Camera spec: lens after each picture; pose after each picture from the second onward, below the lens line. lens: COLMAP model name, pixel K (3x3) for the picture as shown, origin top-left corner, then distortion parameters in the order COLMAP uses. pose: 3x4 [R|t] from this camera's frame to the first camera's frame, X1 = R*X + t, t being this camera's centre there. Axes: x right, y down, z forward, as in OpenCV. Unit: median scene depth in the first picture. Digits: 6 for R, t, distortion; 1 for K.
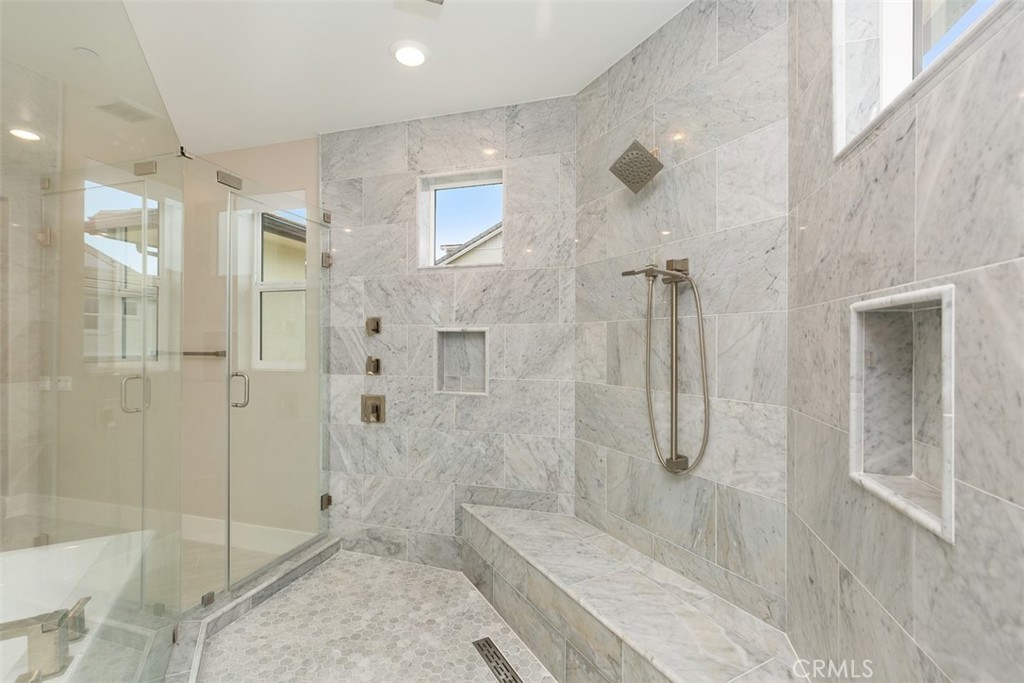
lens RADIAL K [[459.6, 0, 509.7], [0, 459.6, 343.4], [0, 0, 1]] dist [0.002799, 0.000449]
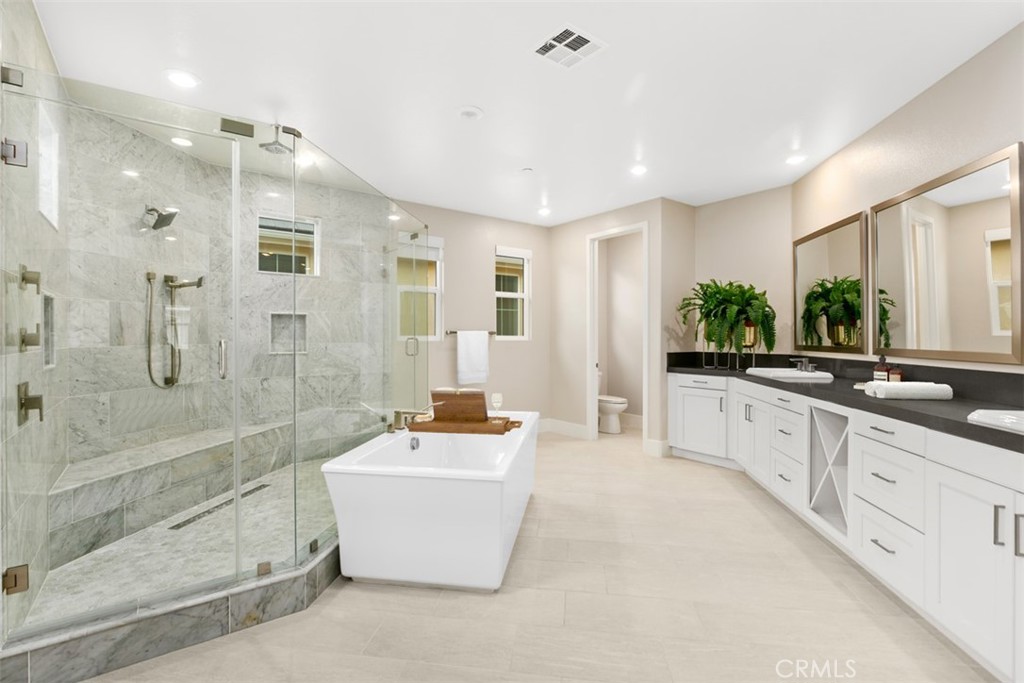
lens RADIAL K [[475.4, 0, 512.5], [0, 475.4, 336.1], [0, 0, 1]] dist [-0.012959, 0.000925]
pose [[-0.807334, -0.005290, 0.590071, -1.623576], [-0.004697, 0.999986, 0.002538, 0.050072], [-0.590076, -0.000723, -0.807348, 1.450147]]
